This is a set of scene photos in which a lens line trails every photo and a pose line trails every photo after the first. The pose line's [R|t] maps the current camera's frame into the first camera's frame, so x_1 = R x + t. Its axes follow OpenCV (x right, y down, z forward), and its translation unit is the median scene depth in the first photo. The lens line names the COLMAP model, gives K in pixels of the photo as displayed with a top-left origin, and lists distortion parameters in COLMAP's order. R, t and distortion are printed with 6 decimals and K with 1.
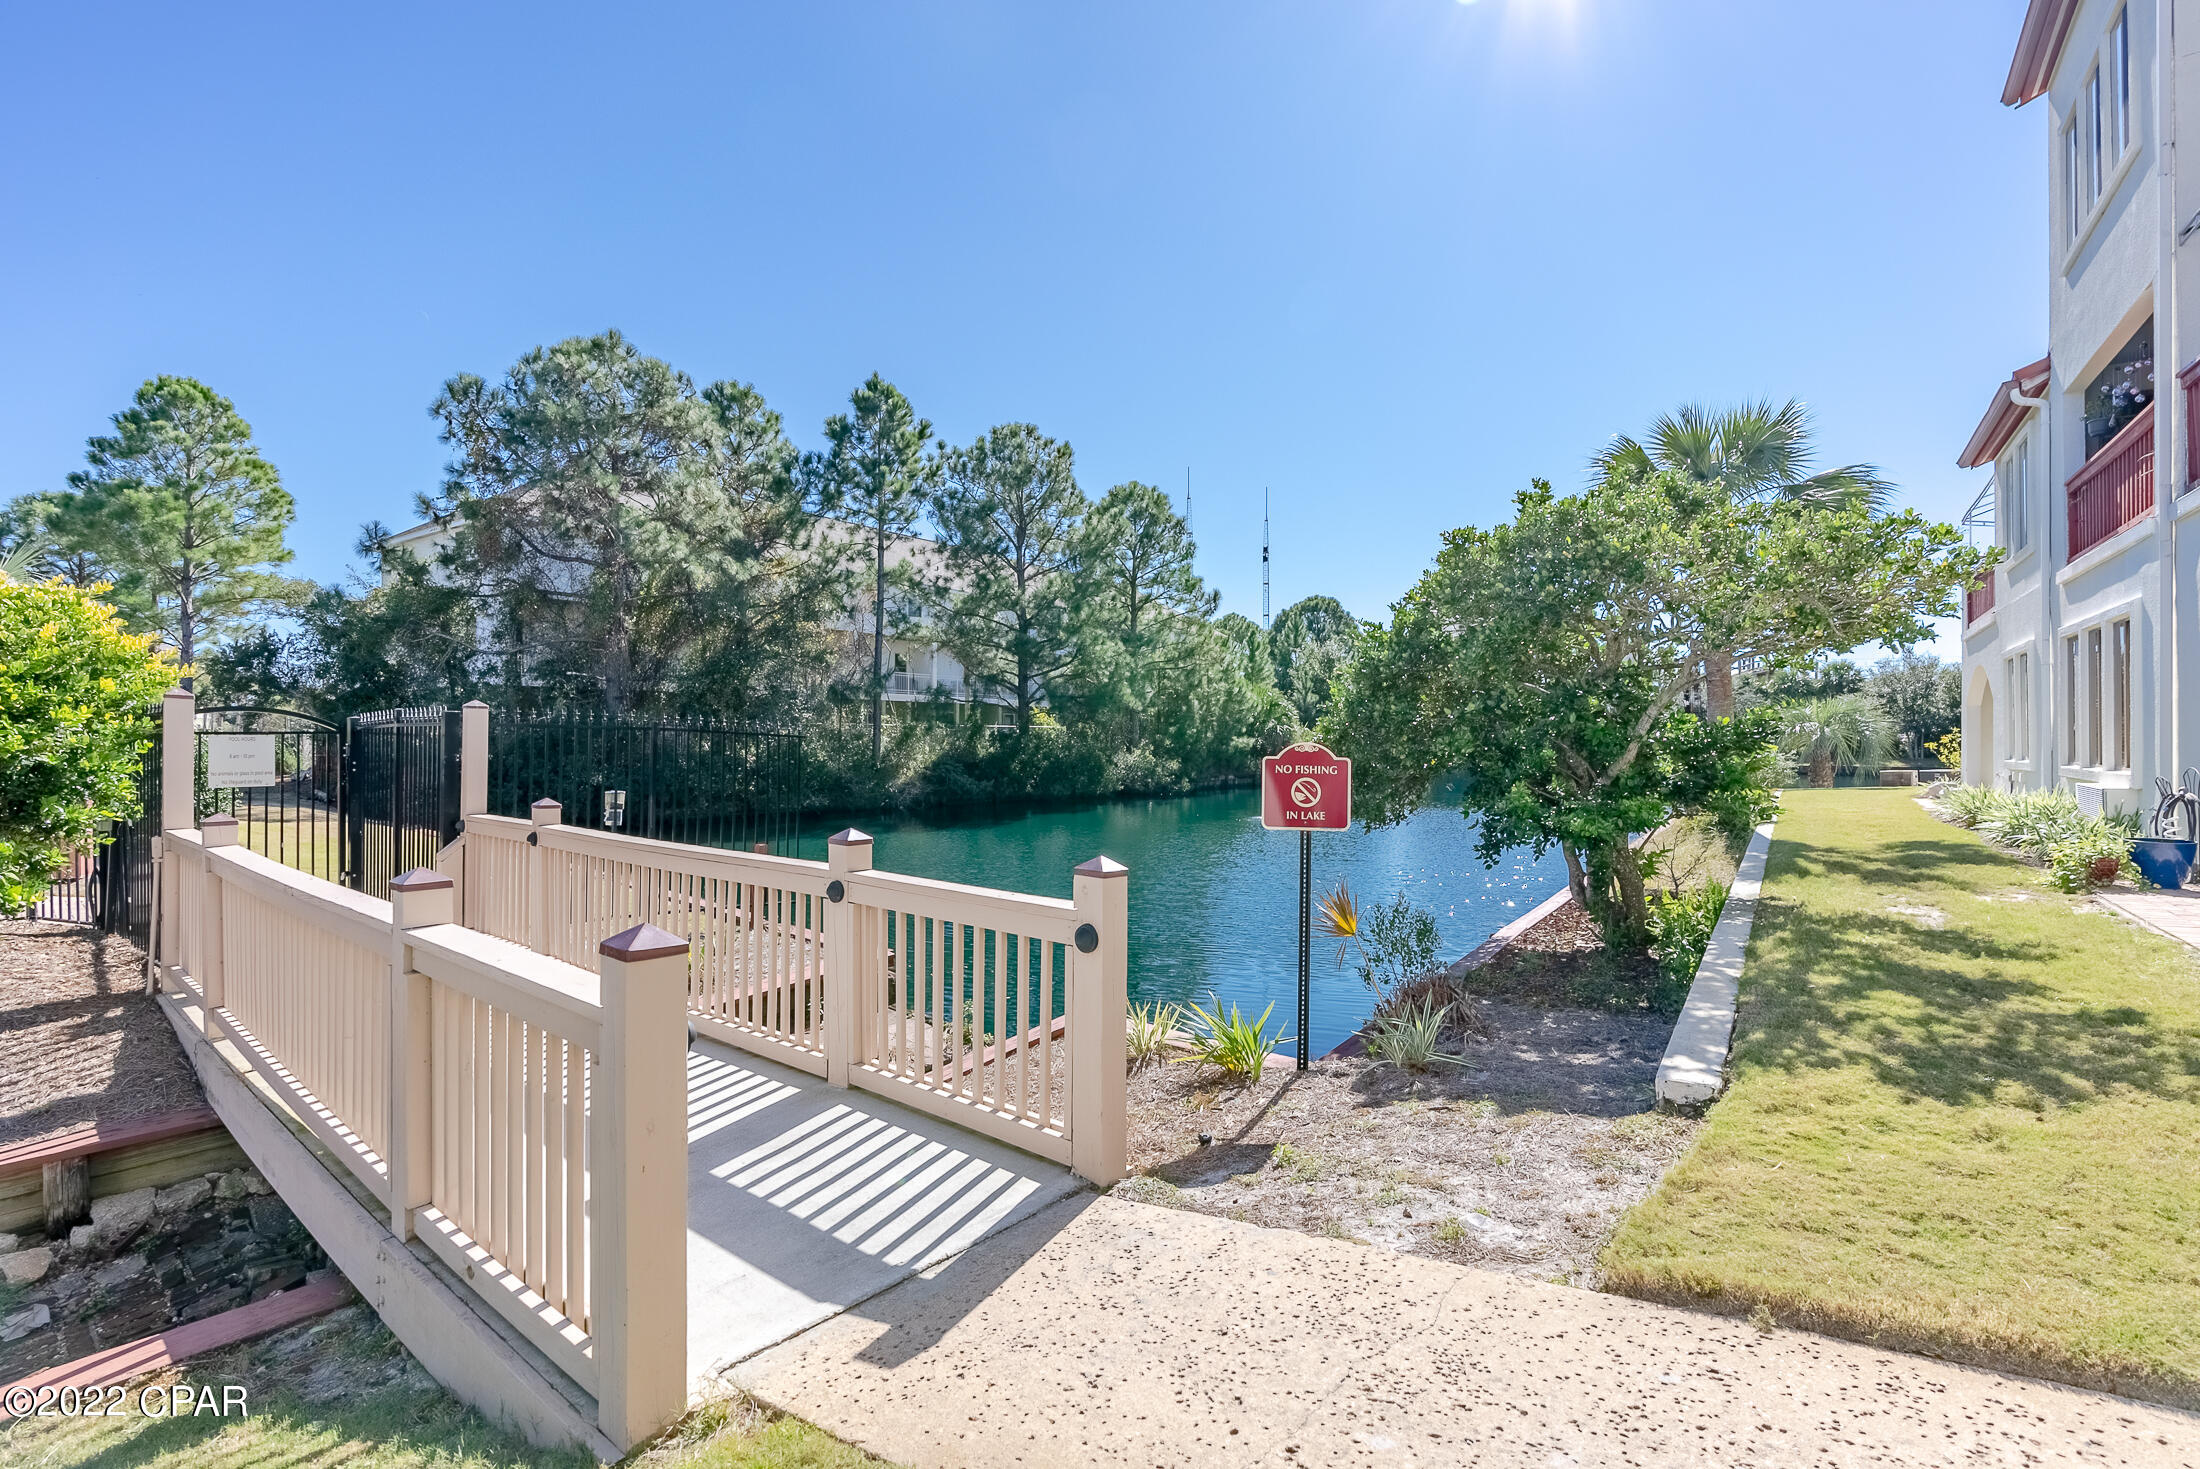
lens RADIAL K [[1014.4, 0, 1100.0], [0, 1014.4, 734.5], [0, 0, 1]] dist [-0.007692, 0.000089]
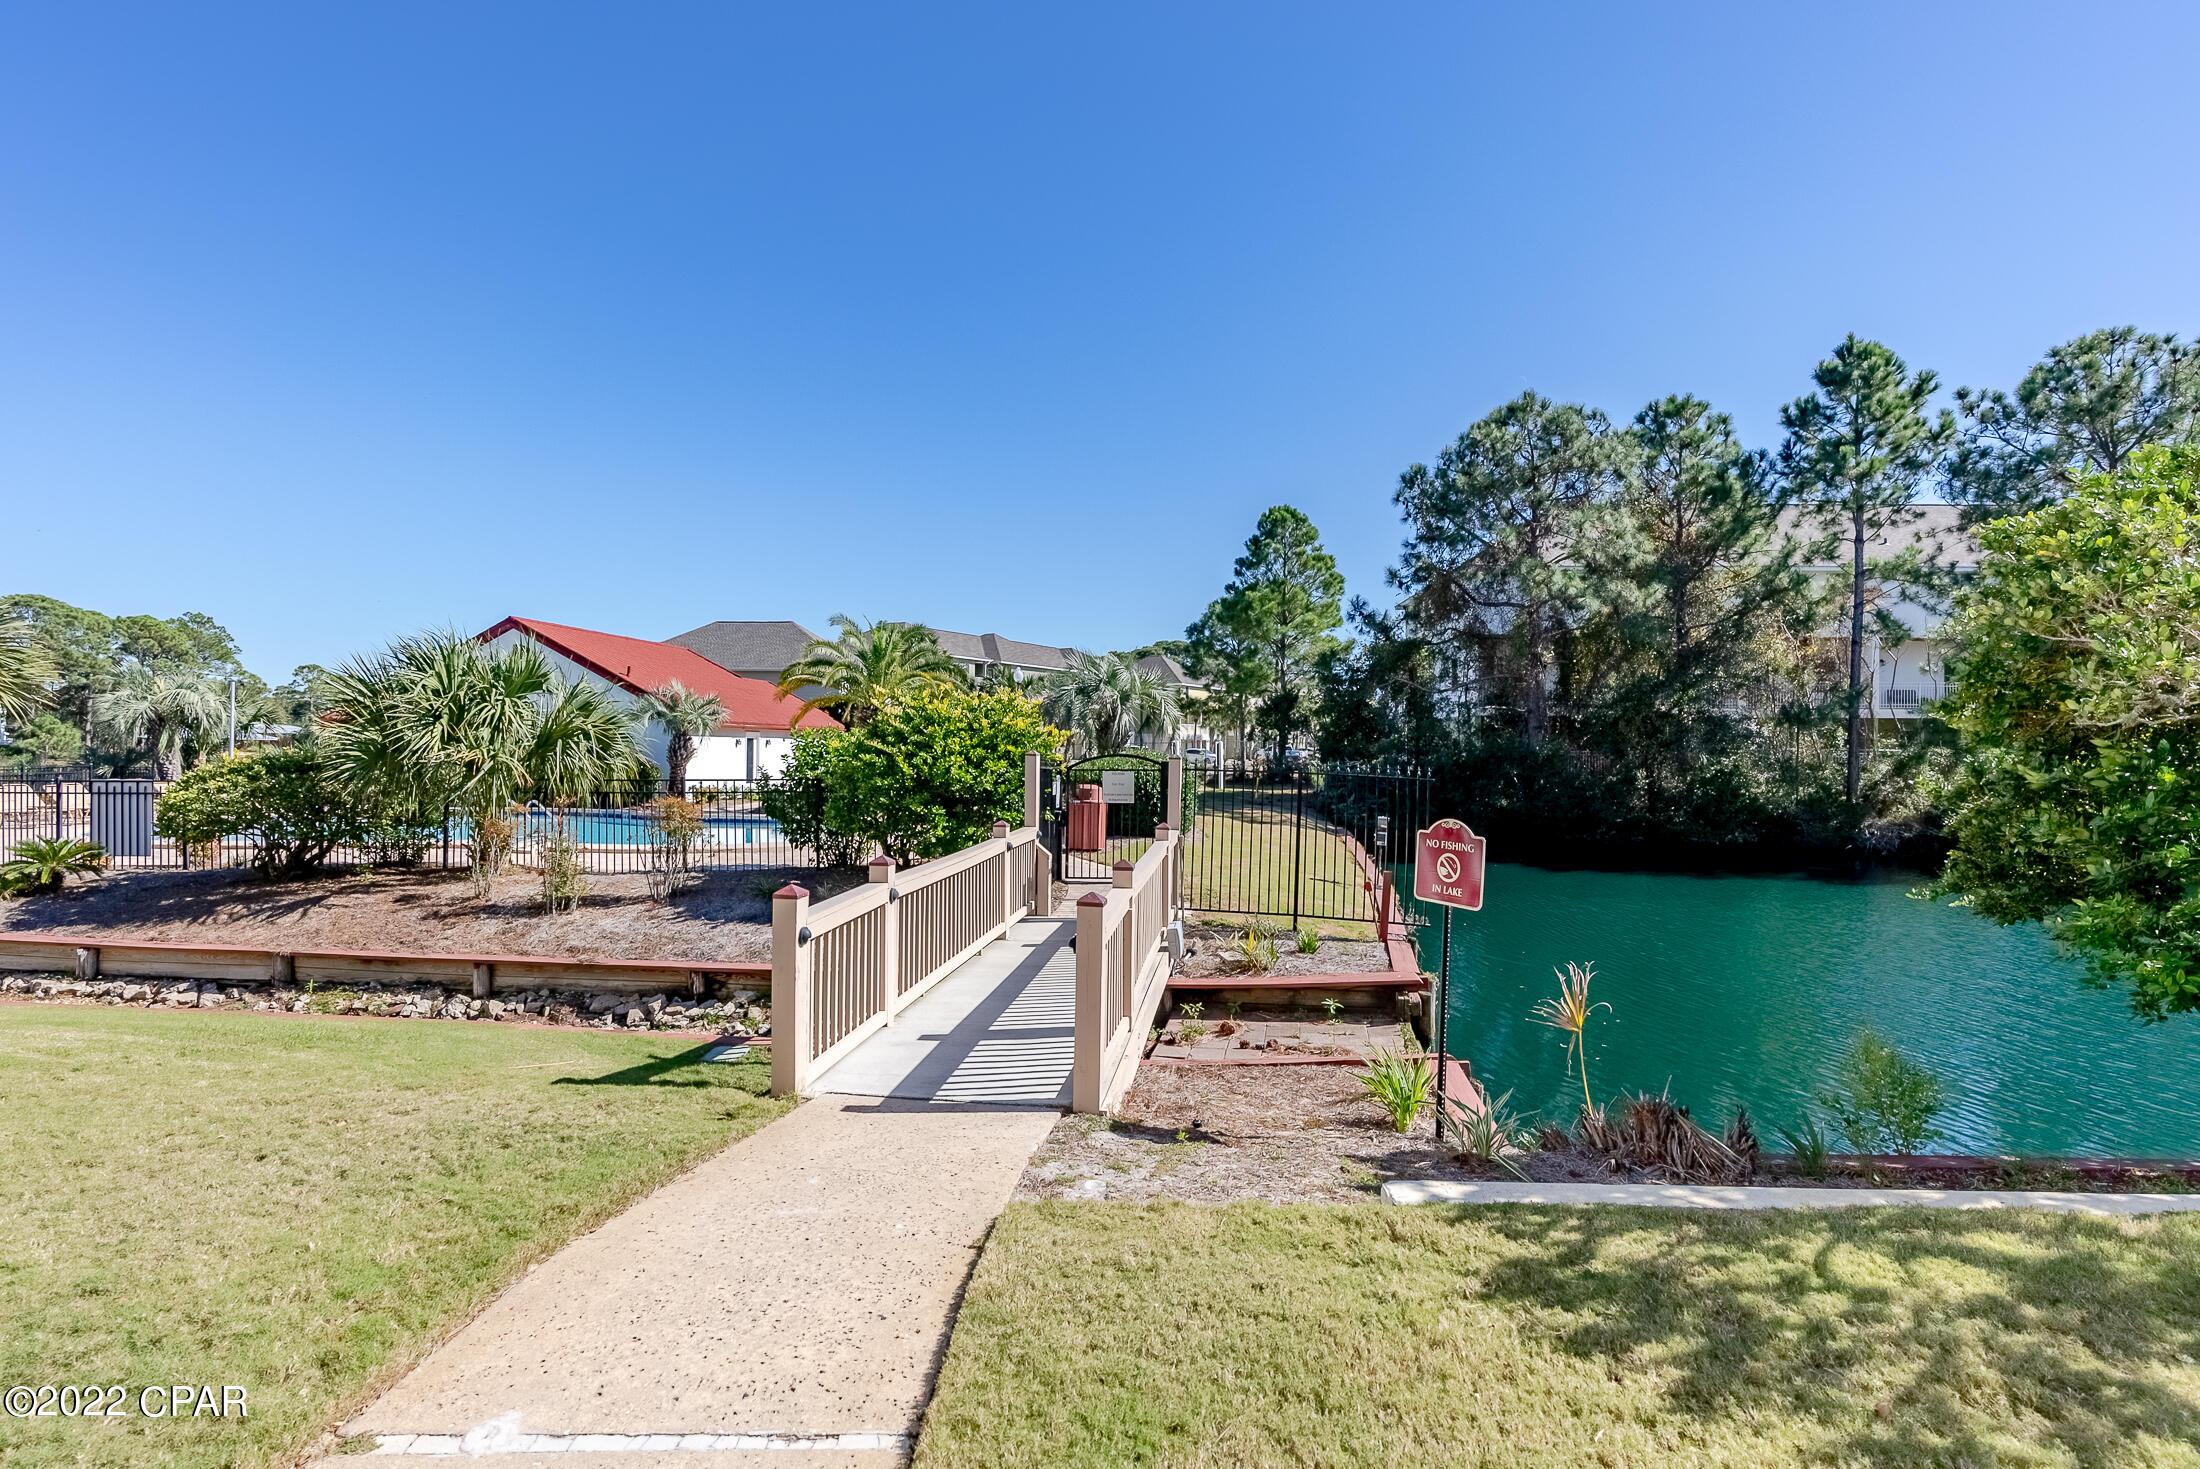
lens RADIAL K [[1022.8, 0, 1100.0], [0, 1022.8, 734.5], [0, 0, 1]] dist [-0.022893, -0.000104]
pose [[0.517986, -0.009268, -0.855339, 0.185677], [-0.001911, 0.999926, -0.011992, -0.013149], [0.855387, 0.007846, 0.517930, 0.035260]]
